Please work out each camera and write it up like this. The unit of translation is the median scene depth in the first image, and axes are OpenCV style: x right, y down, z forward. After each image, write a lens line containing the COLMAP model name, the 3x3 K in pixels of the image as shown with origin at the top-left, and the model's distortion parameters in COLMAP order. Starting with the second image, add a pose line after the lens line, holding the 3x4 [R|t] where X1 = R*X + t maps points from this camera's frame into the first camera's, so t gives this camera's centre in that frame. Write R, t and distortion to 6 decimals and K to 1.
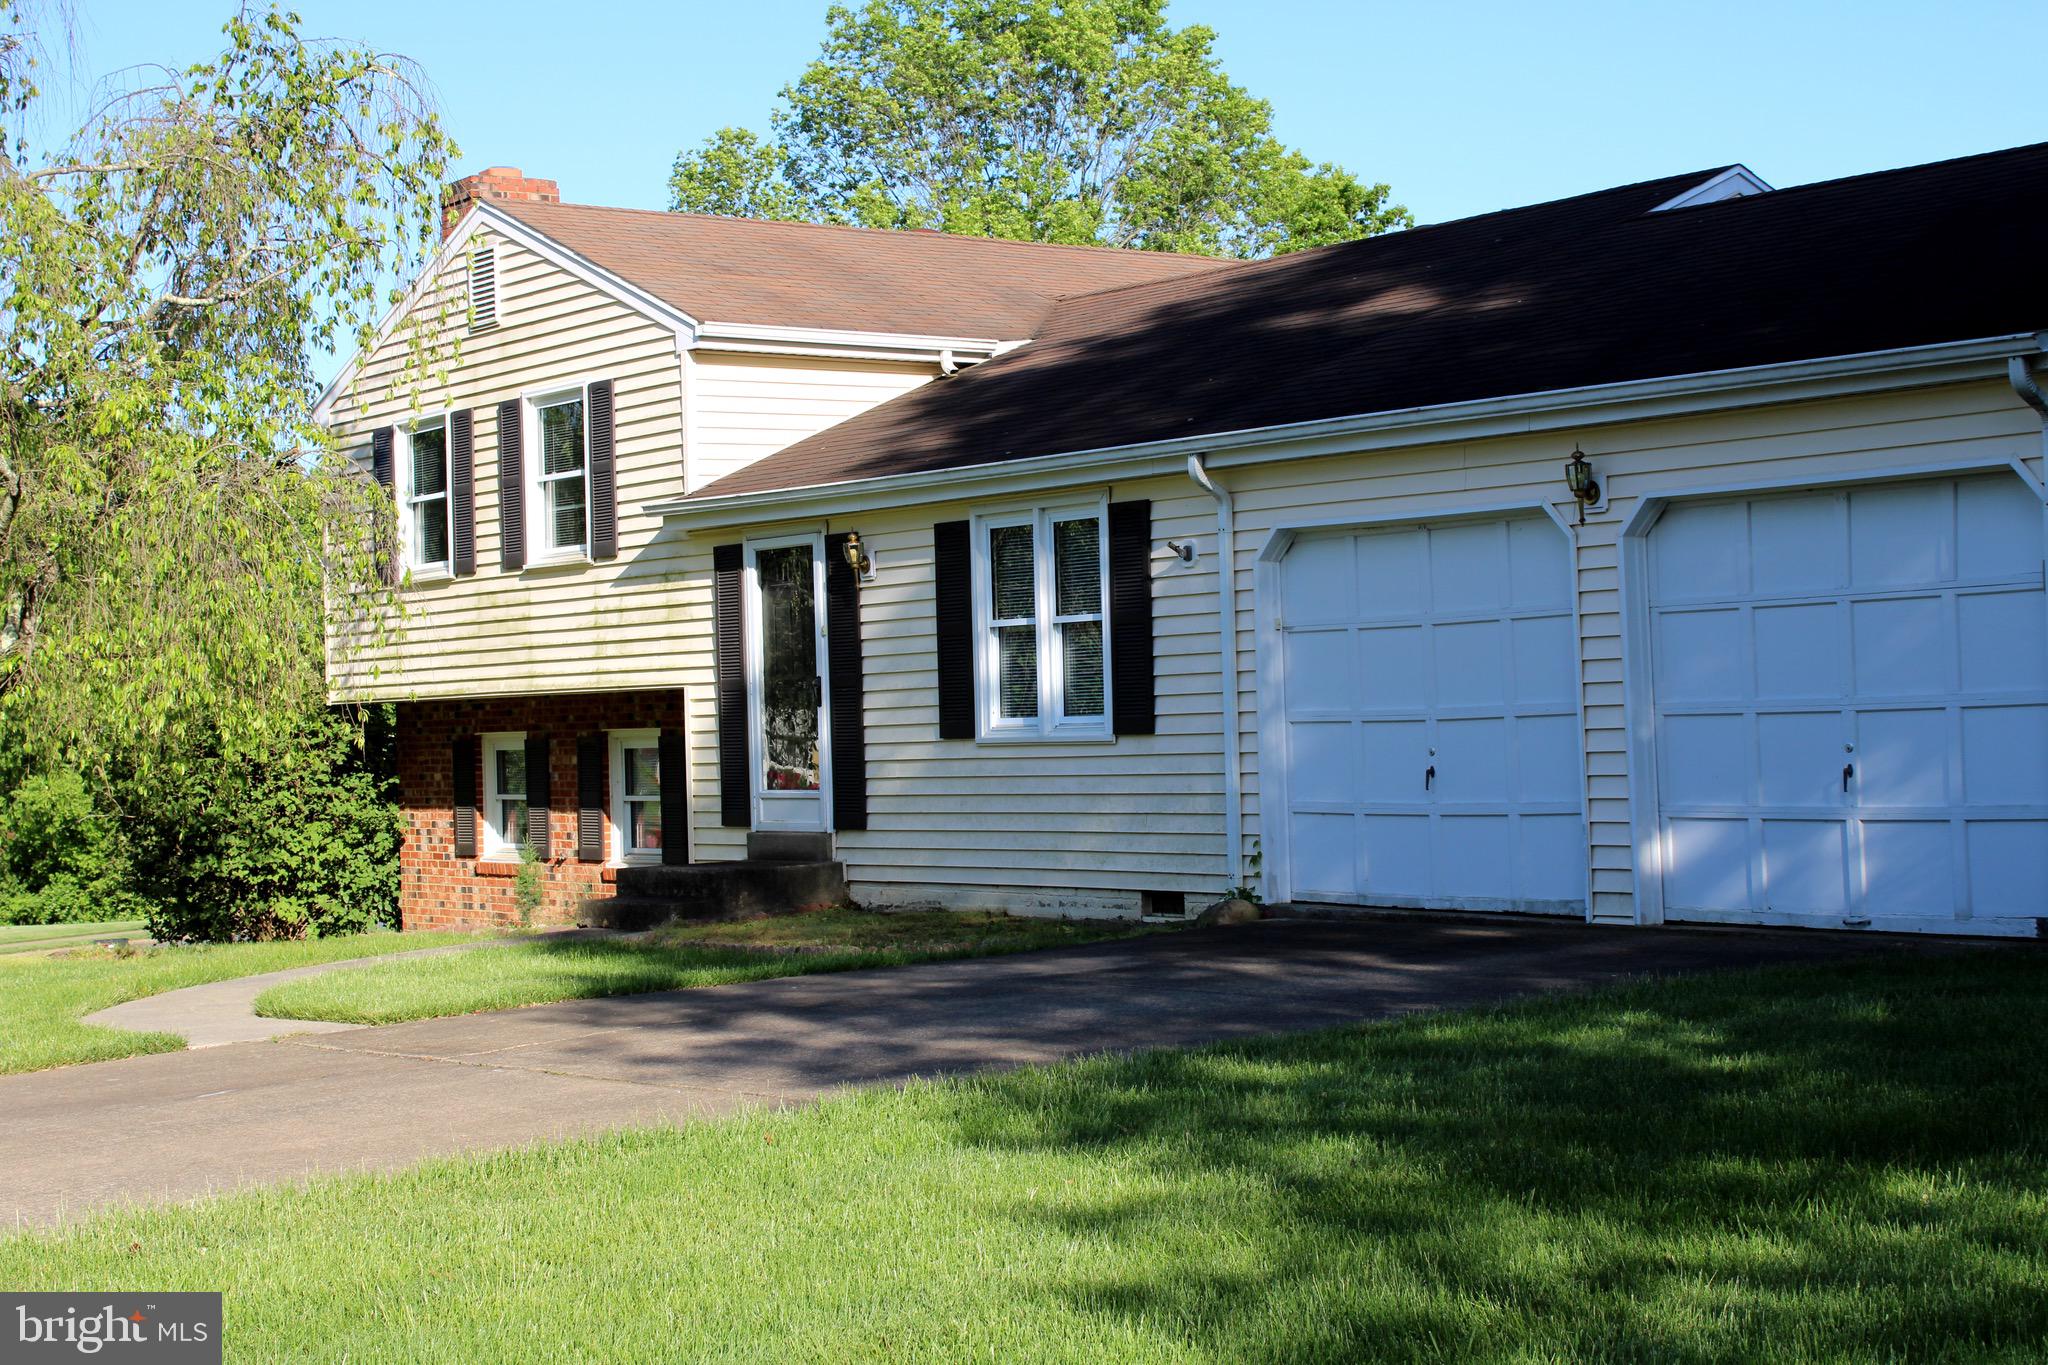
lens RADIAL K [[3239.5, 0, 1011.2], [0, 3239.5, 678.1], [0, 0, 1]] dist [-0.031211, 0.208496]
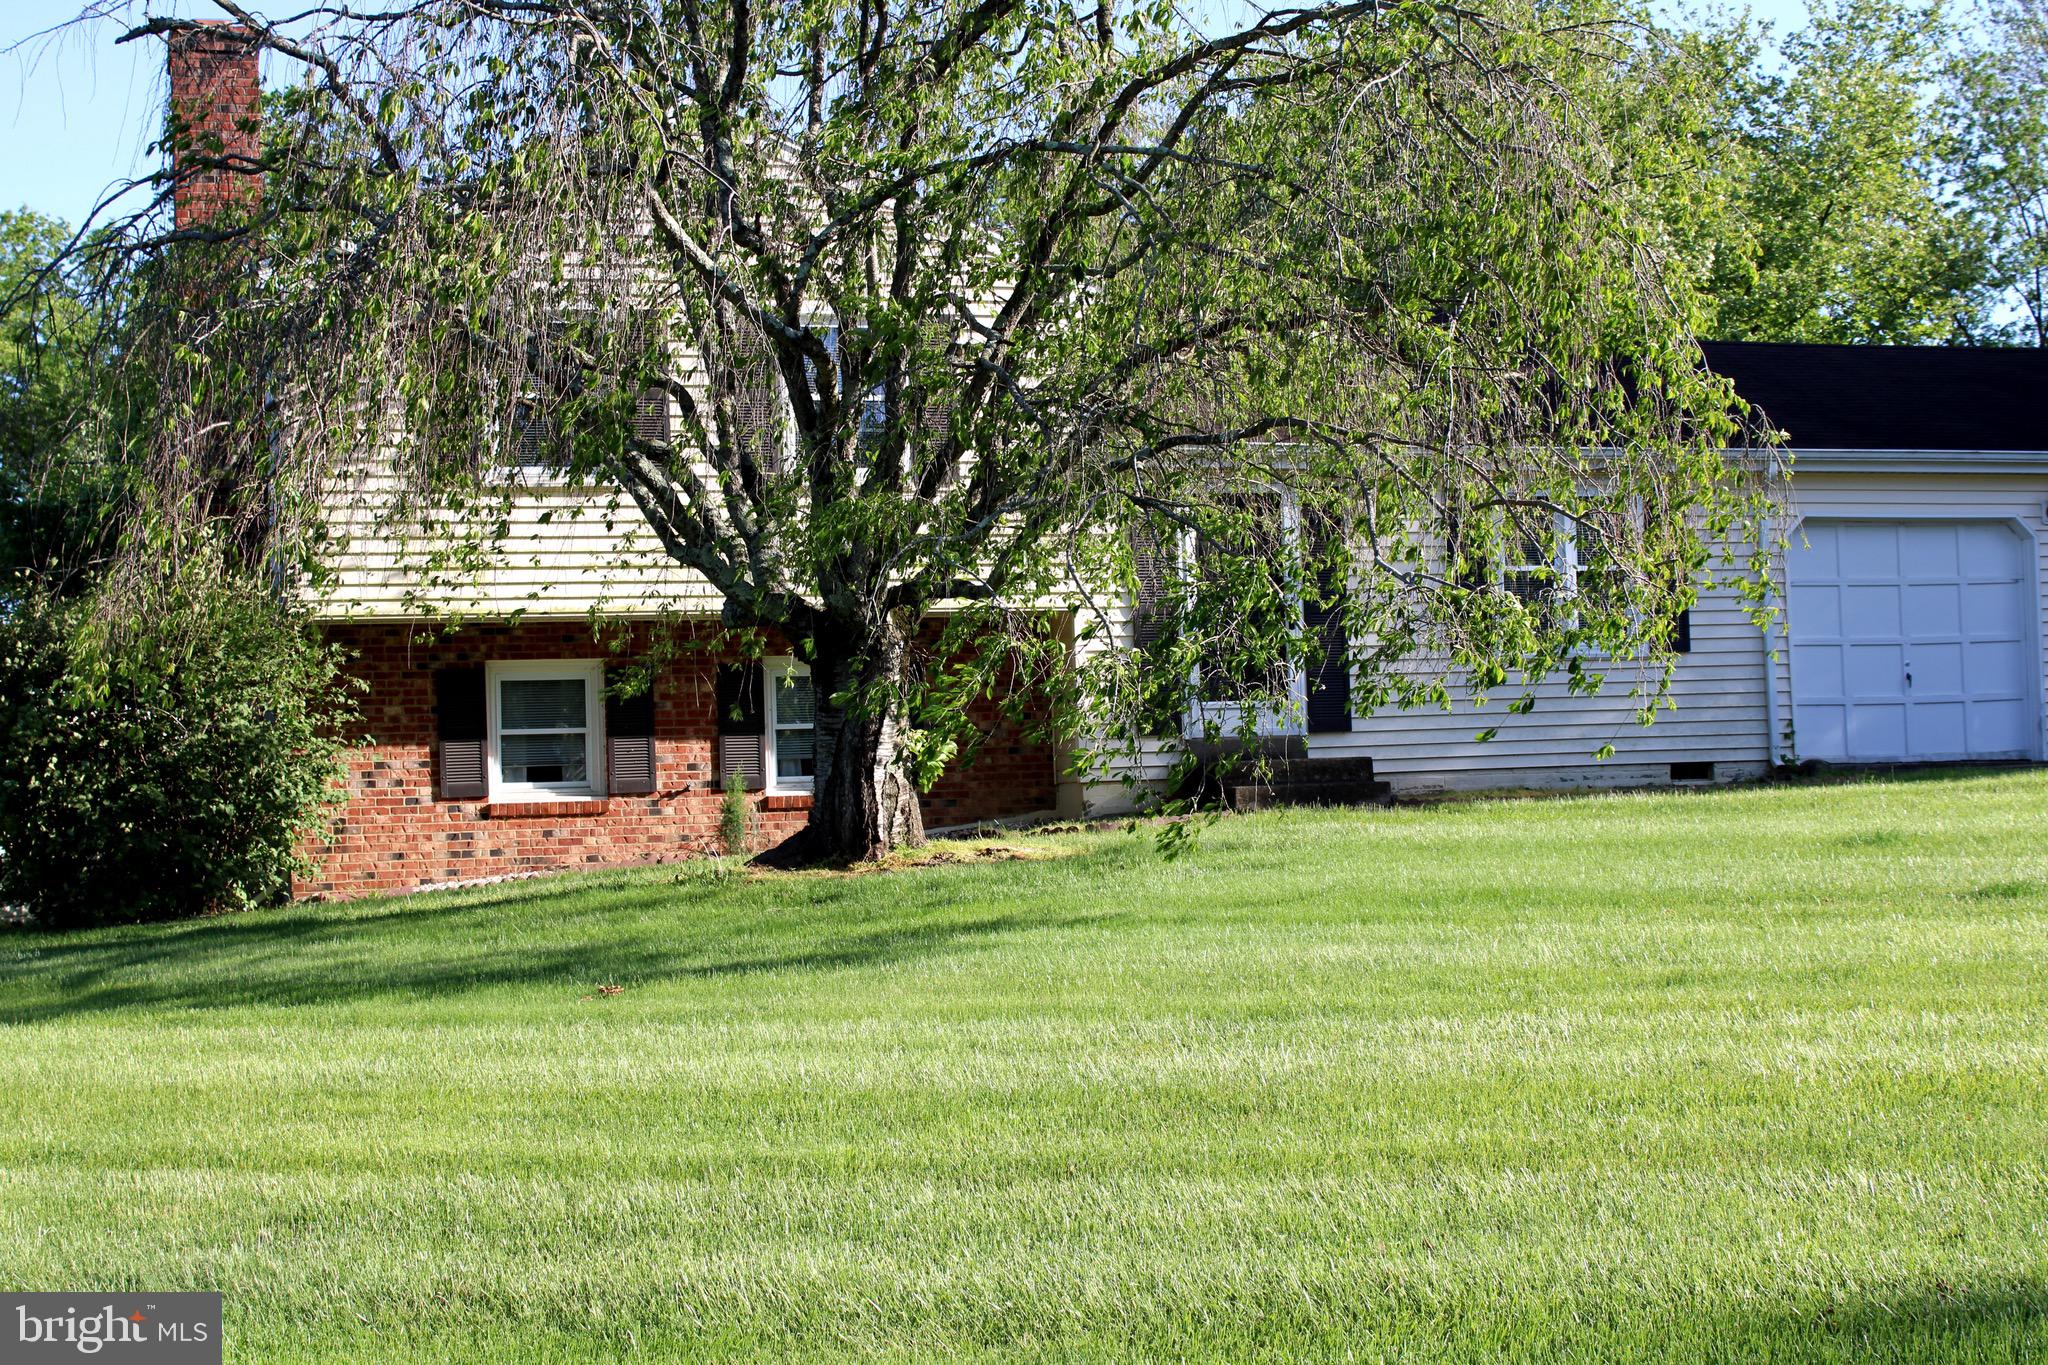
lens RADIAL K [[3239.5, 0, 1011.2], [0, 3239.5, 678.1], [0, 0, 1]] dist [-0.031211, 0.208496]
pose [[0.300058, 0.055158, 0.952325, -1.012171], [0.009391, 0.998108, -0.060769, 0.081371], [-0.953875, 0.027177, 0.298972, 0.625310]]
